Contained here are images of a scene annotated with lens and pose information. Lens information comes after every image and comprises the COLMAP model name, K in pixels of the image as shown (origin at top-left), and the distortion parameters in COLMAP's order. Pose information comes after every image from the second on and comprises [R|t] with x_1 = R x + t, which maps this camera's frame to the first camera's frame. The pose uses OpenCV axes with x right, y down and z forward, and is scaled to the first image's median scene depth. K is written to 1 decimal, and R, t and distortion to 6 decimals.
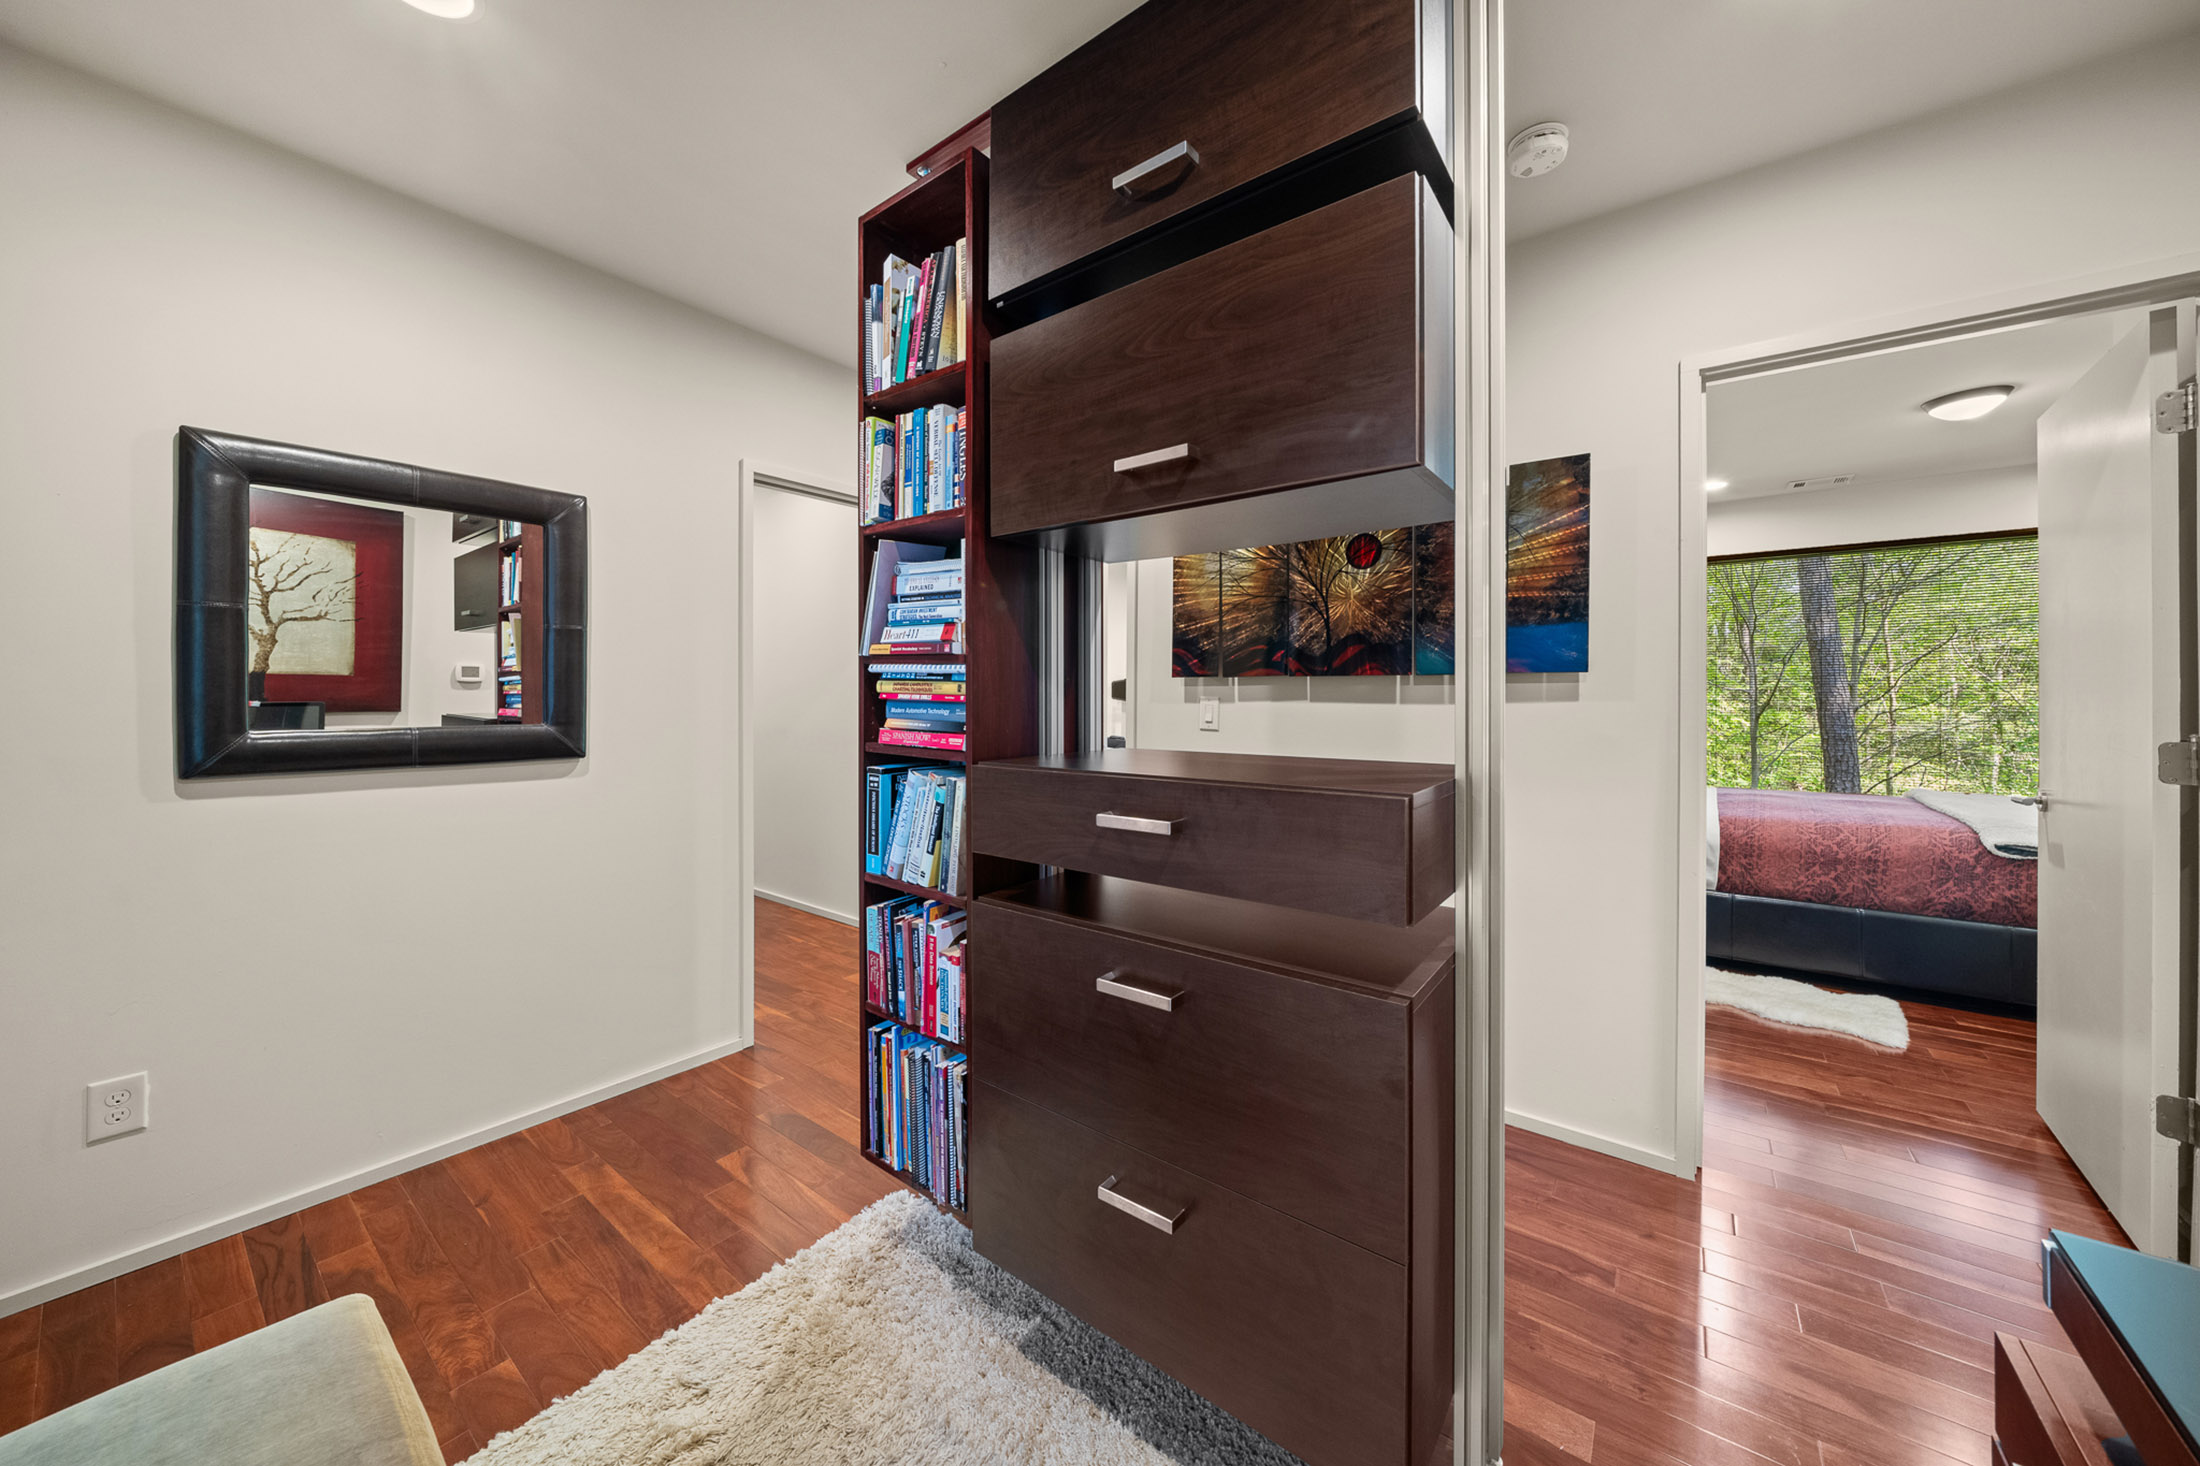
lens RADIAL K [[760.1, 0, 1114.4], [0, 760.1, 696.1], [0, 0, 1]] dist [0.003571, 0.000129]
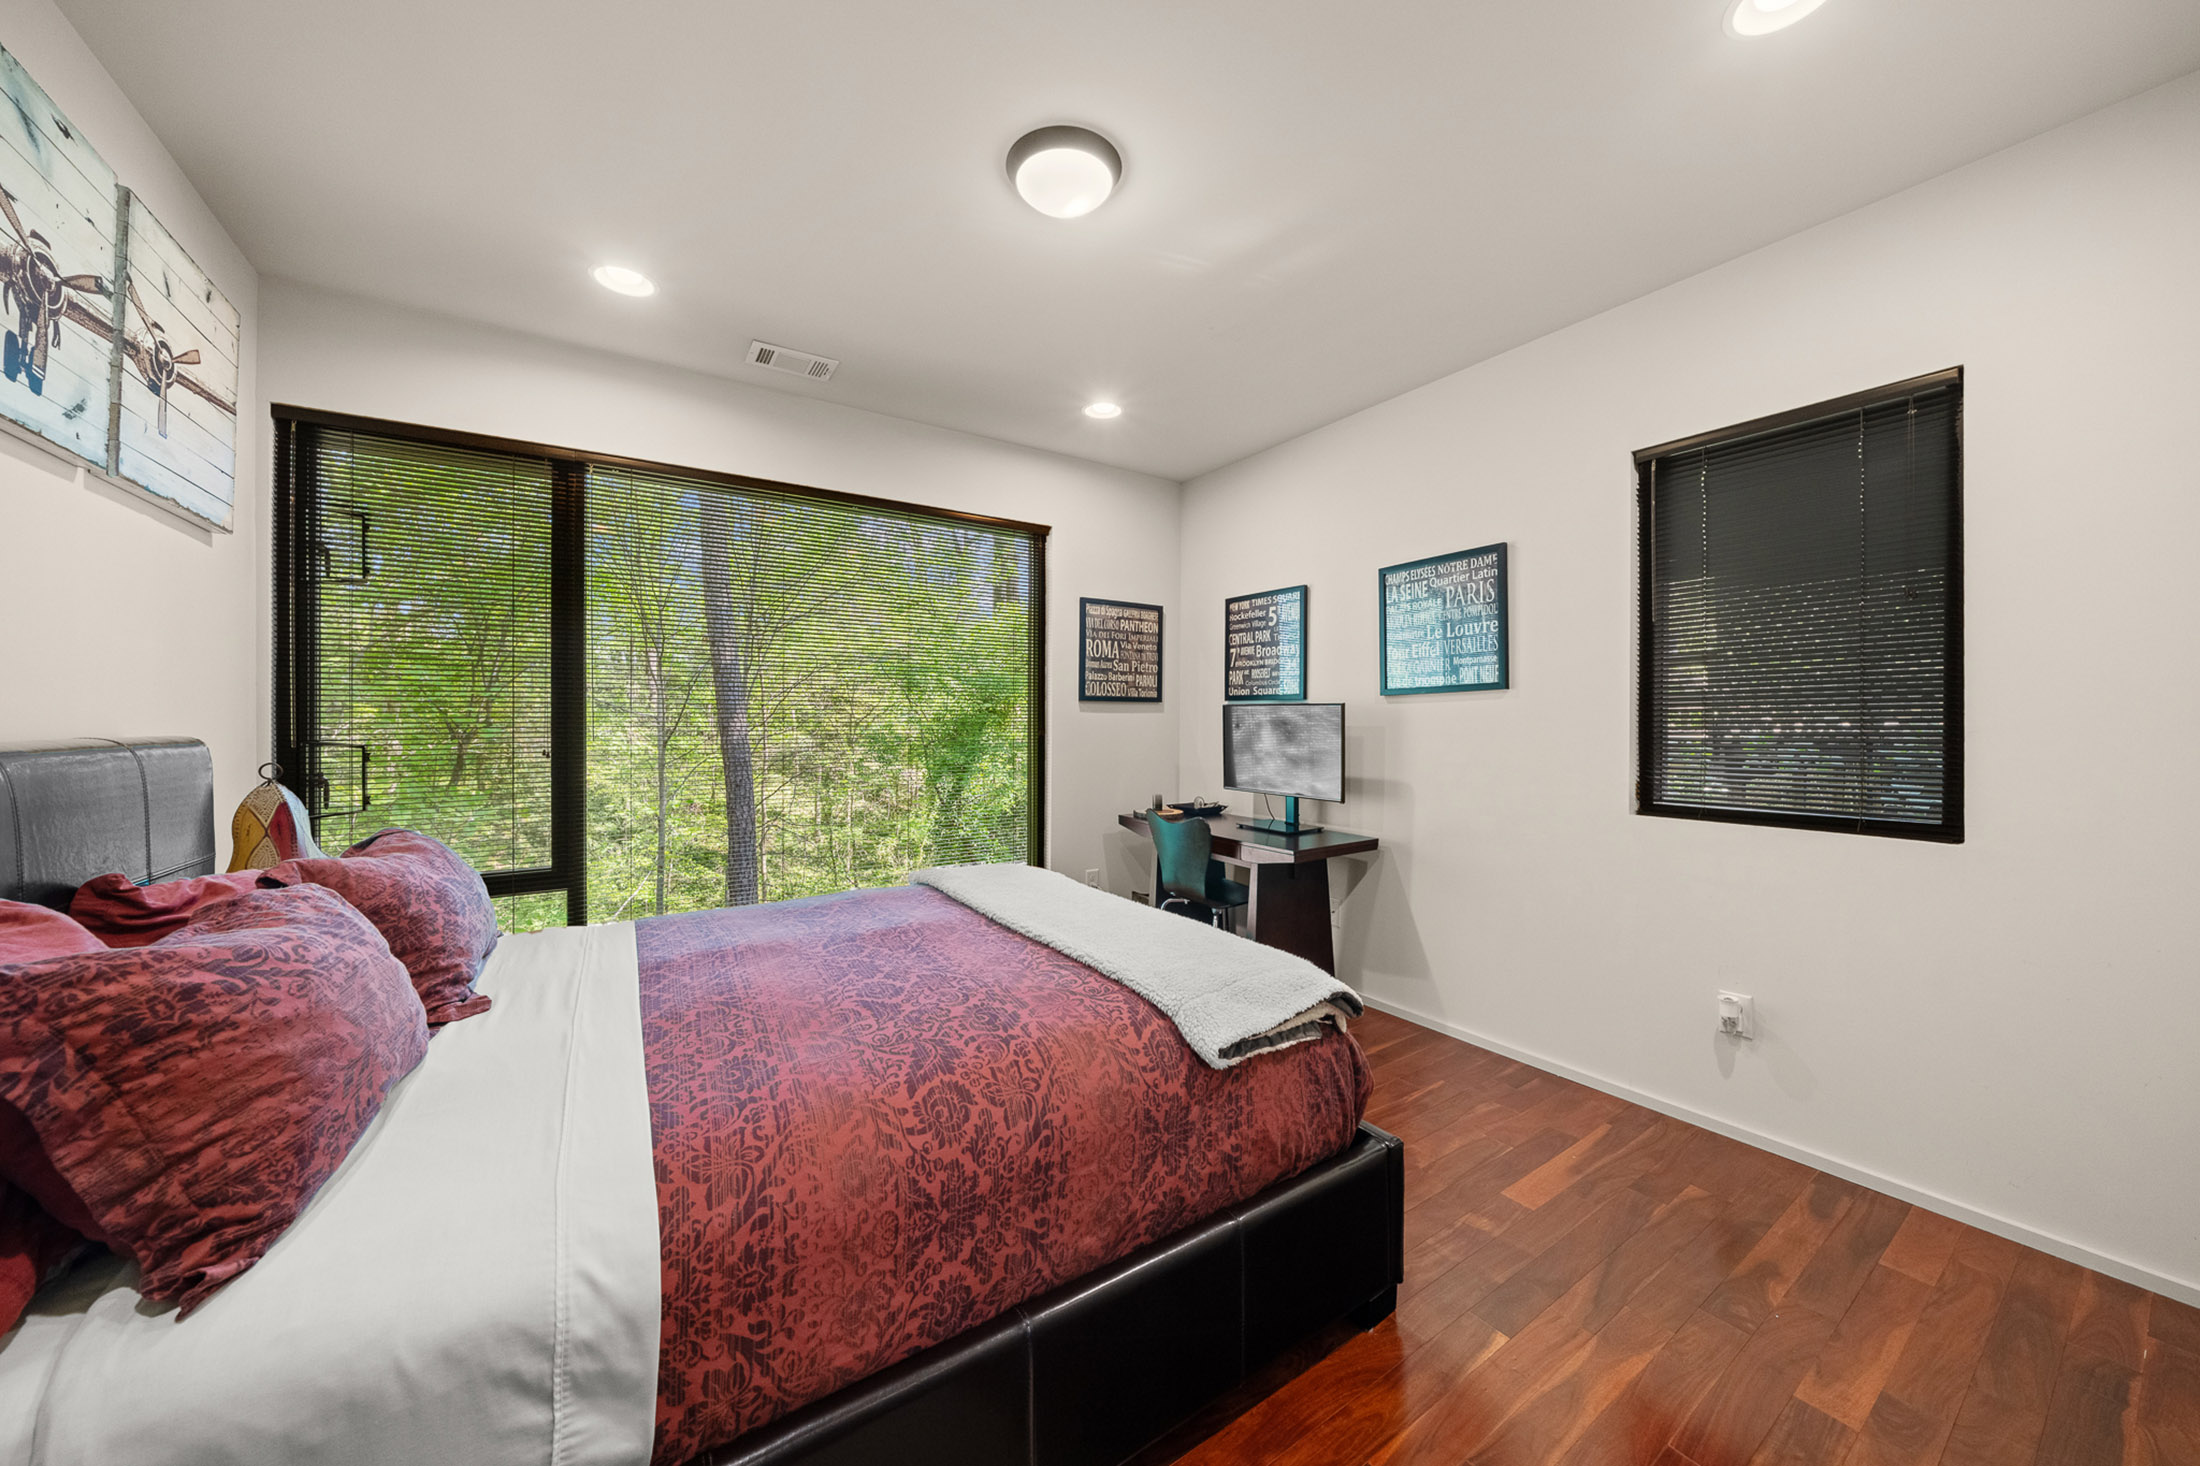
lens RADIAL K [[760.1, 0, 1104.1], [0, 760.1, 727.5], [0, 0, 1]] dist [0.003571, 0.000129]
pose [[0.335024, -0.010083, 0.942156, 0.314542], [0.005791, 0.999946, 0.008642, 0.001401], [-0.942192, 0.002561, 0.335064, 0.402182]]
